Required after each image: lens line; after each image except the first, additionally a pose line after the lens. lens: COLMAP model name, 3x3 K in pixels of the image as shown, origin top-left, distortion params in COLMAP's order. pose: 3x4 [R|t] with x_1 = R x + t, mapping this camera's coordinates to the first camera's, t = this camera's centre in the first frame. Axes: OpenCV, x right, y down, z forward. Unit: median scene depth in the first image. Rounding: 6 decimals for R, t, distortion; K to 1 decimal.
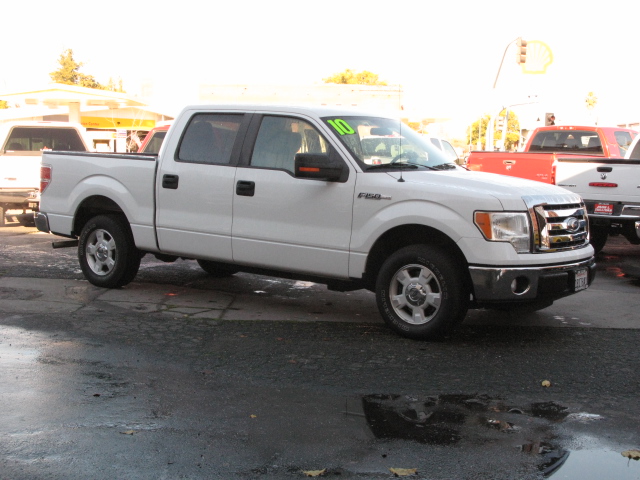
lens RADIAL K [[983.1, 0, 320.0], [0, 983.1, 240.0], [0, 0, 1]] dist [0.005537, 0.013942]
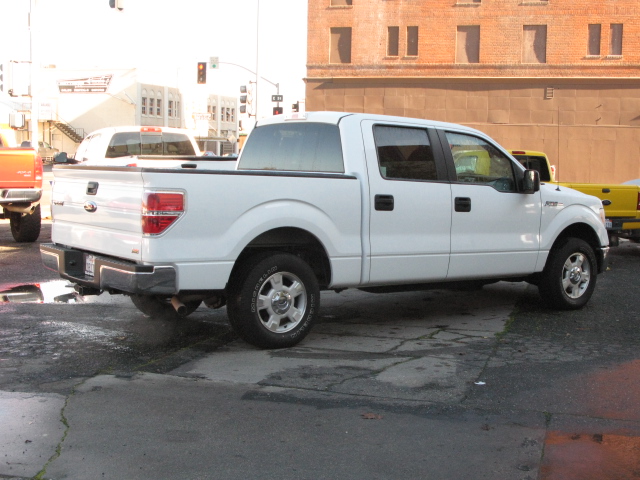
lens RADIAL K [[983.1, 0, 320.0], [0, 983.1, 240.0], [0, 0, 1]] dist [0.005537, 0.013942]
pose [[0.177393, -0.112926, 0.977640, -1.224746], [0.050763, 0.993122, 0.105503, -0.145761], [-0.982830, 0.030912, 0.181906, 1.078706]]
